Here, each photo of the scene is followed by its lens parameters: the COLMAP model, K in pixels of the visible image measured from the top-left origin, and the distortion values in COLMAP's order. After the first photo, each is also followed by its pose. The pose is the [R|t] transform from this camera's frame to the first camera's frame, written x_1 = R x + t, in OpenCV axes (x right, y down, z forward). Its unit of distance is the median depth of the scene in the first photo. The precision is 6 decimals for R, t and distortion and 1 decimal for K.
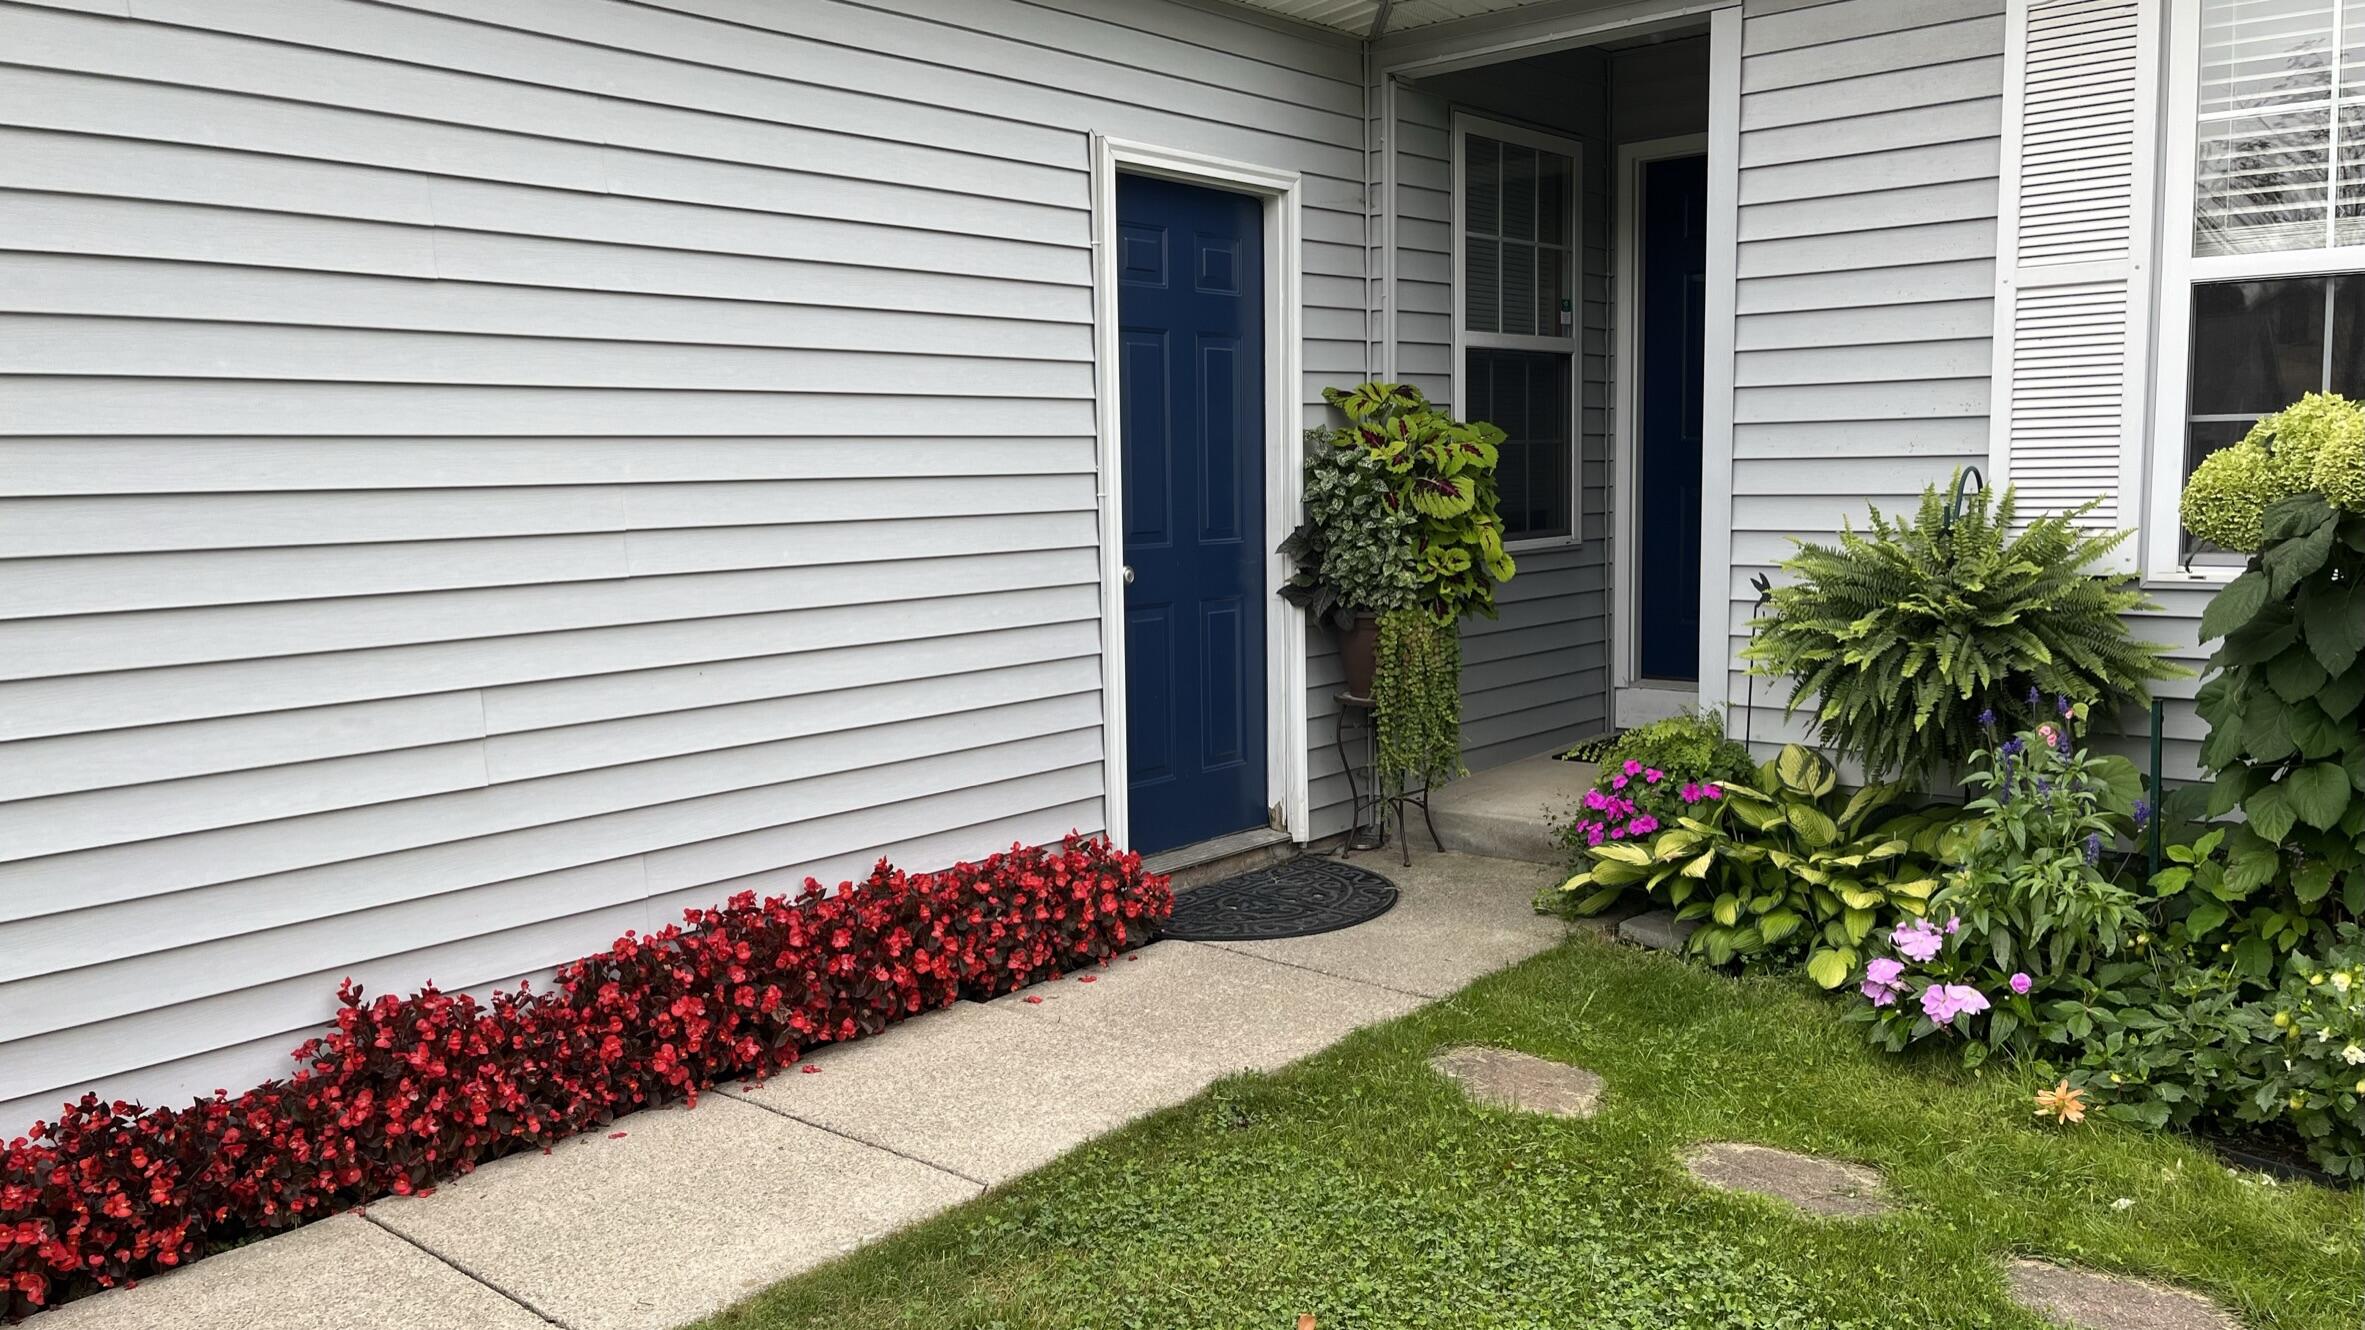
lens RADIAL K [[1830.6, 0, 1212.3], [0, 1830.6, 666.3], [0, 0, 1]] dist [0.057592, -0.022322]
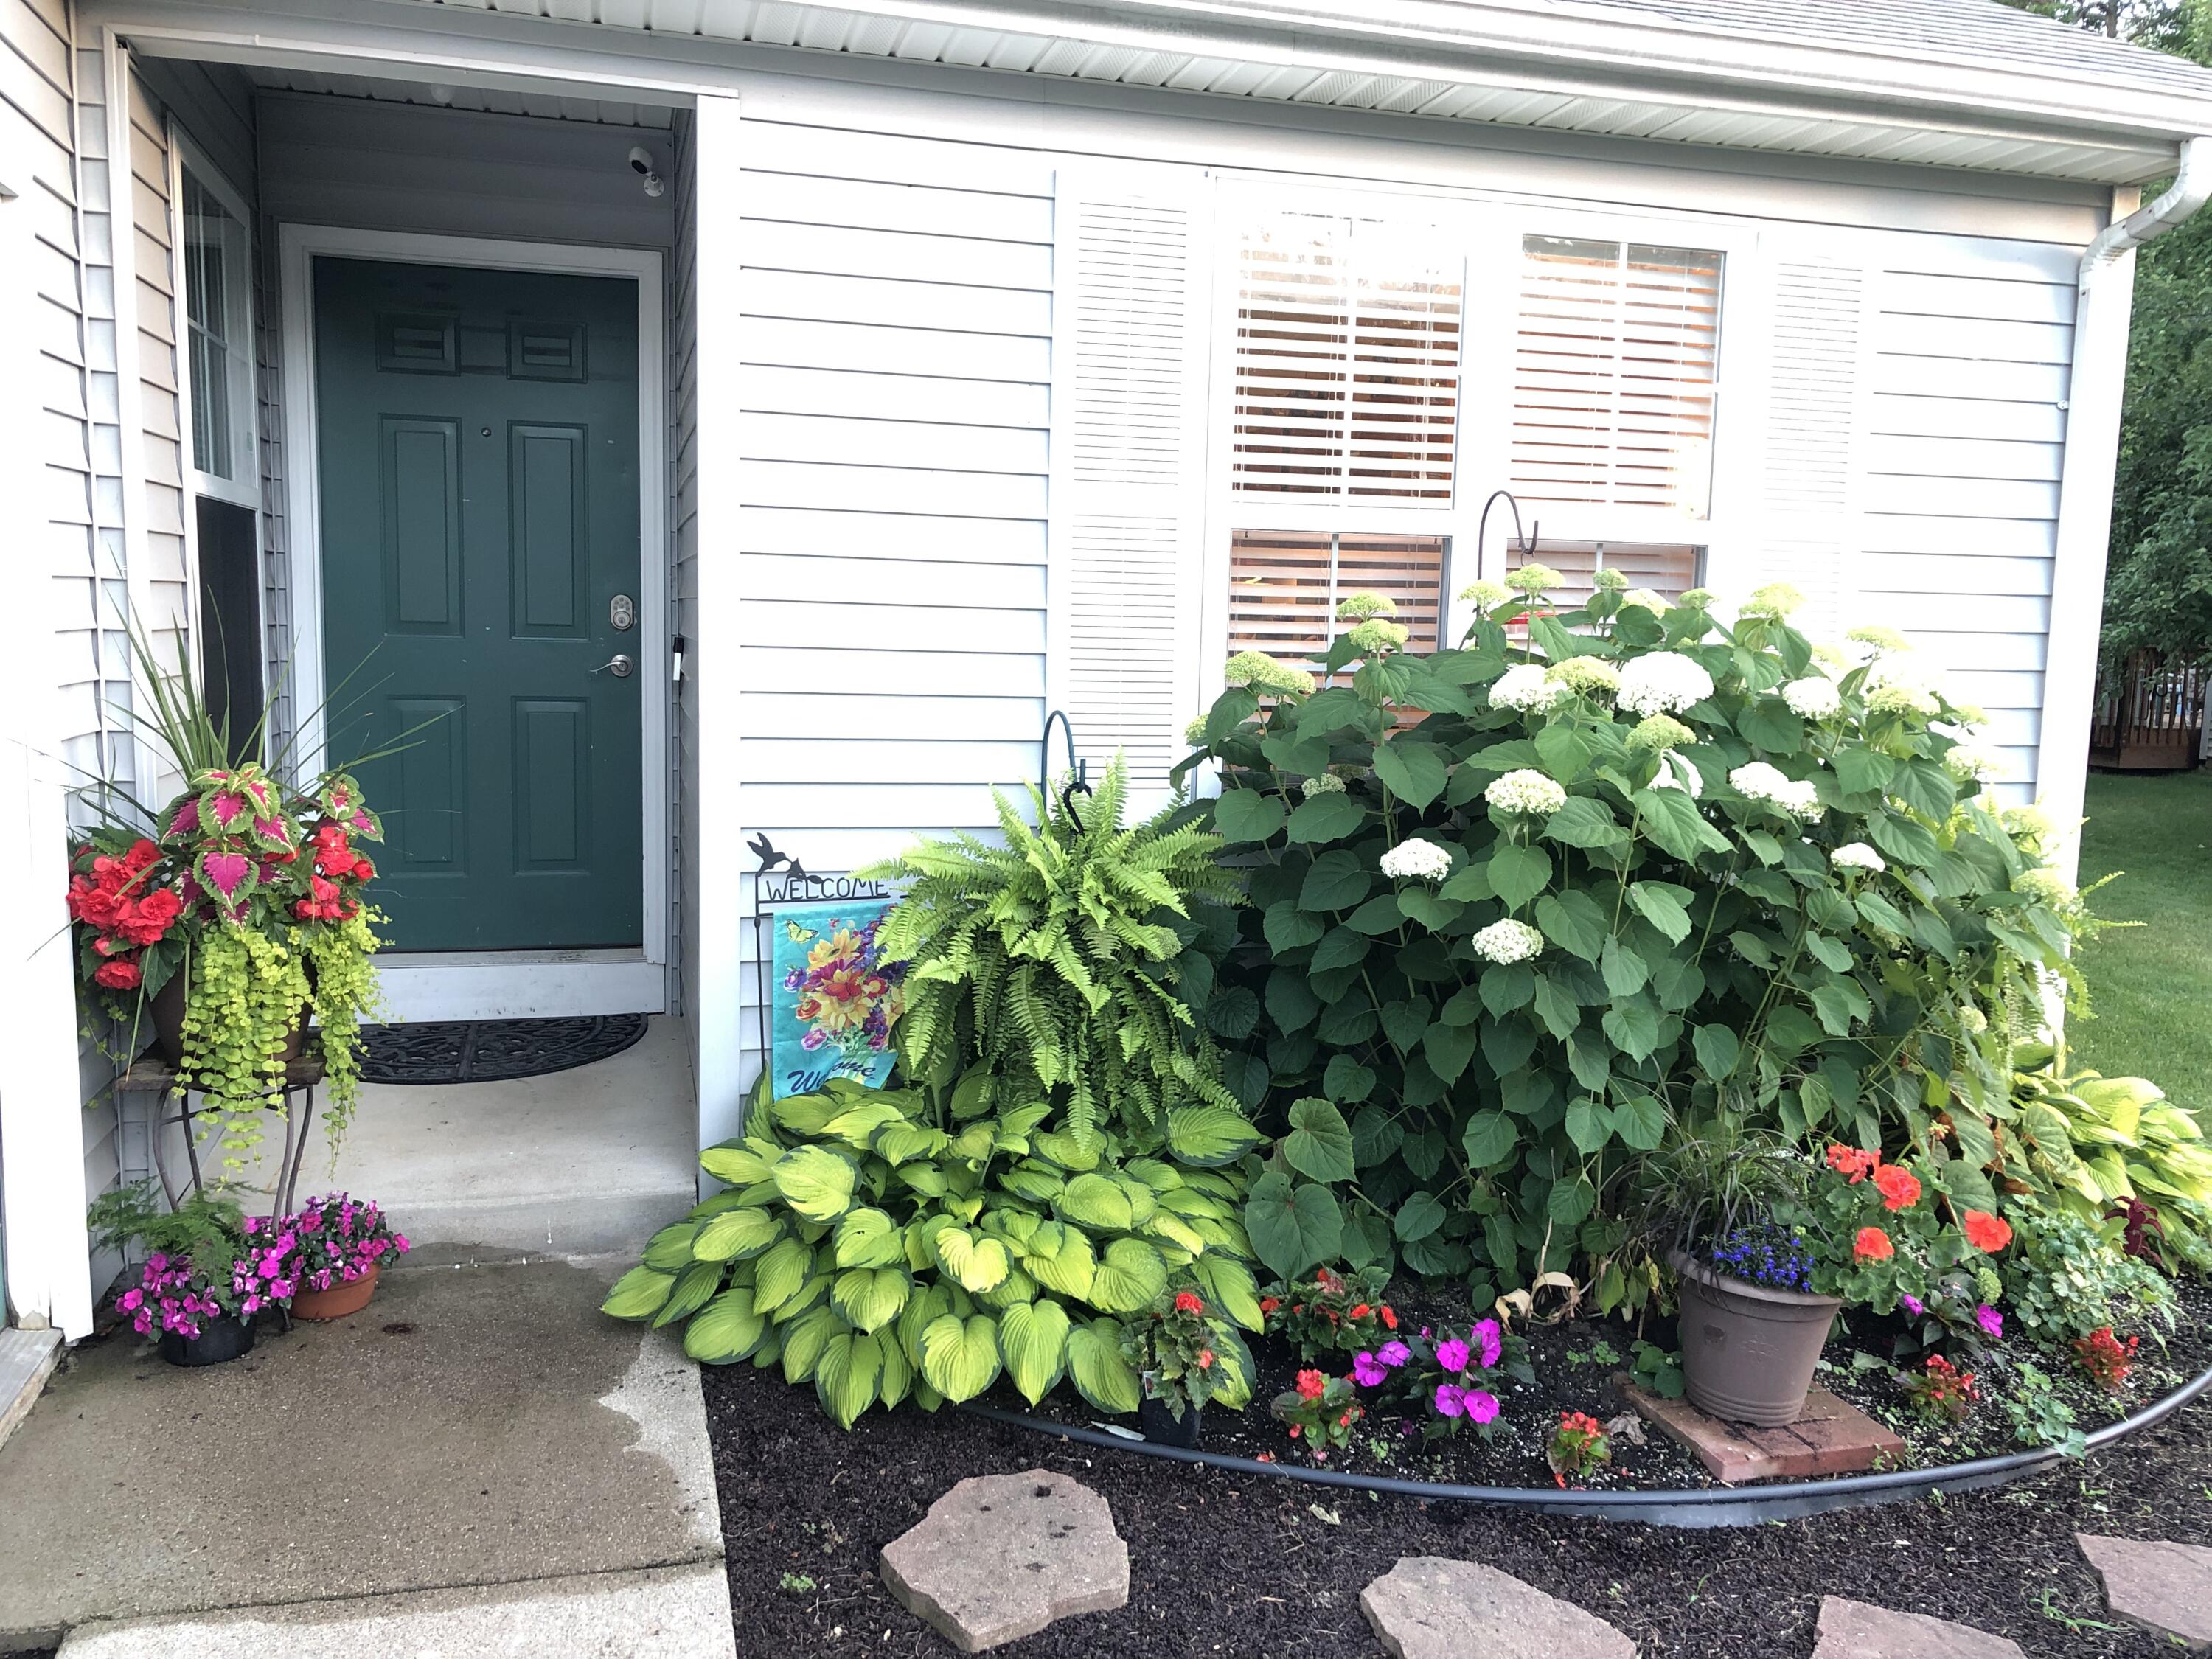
lens RADIAL K [[1822.0, 0, 1097.3], [0, 1822.0, 834.7], [0, 0, 1]] dist [0.053684, -0.023670]
pose [[0.569730, -0.067319, 0.819070, -0.237759], [0.053324, 0.997567, 0.044898, -0.071553], [-0.820100, 0.018096, 0.571934, 0.395765]]
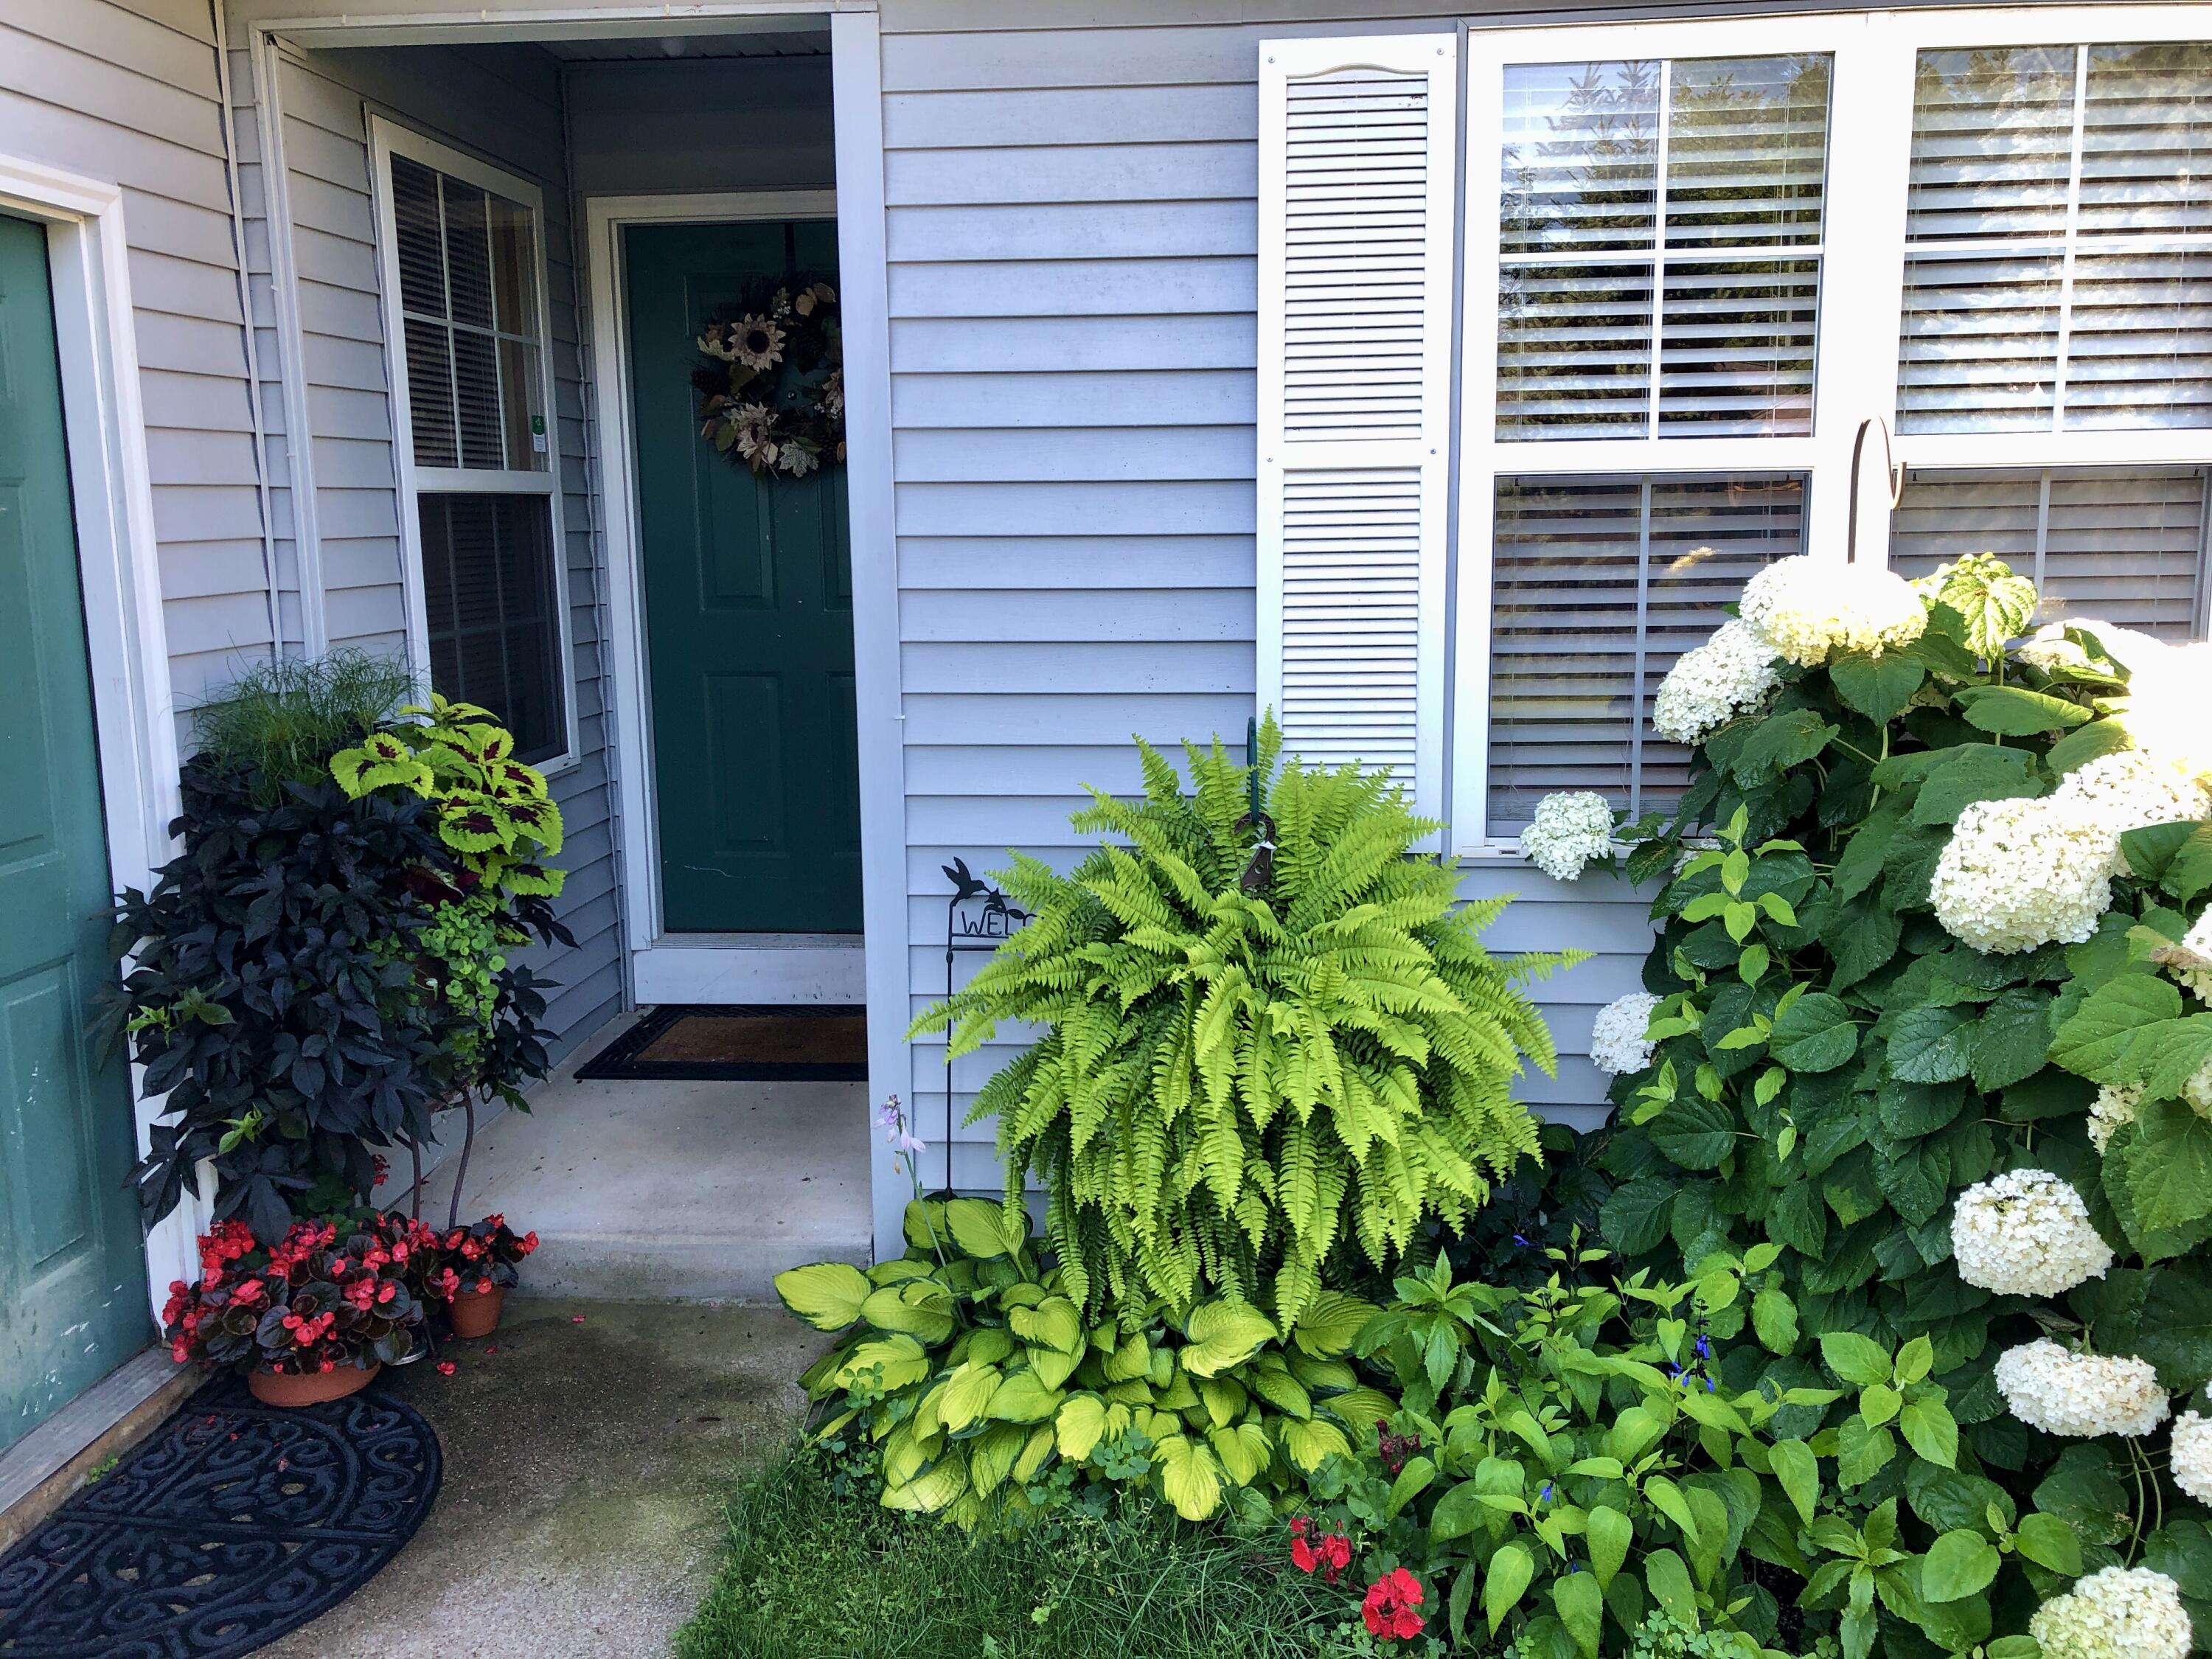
lens RADIAL K [[1822.0, 0, 1100.5], [0, 1822.0, 819.8], [0, 0, 1]] dist [0.053684, -0.023670]
pose [[0.827319, -0.081512, 0.555787, -0.033213], [0.054544, 0.996397, 0.064939, -0.094294], [-0.559078, -0.023410, 0.828784, 0.353377]]
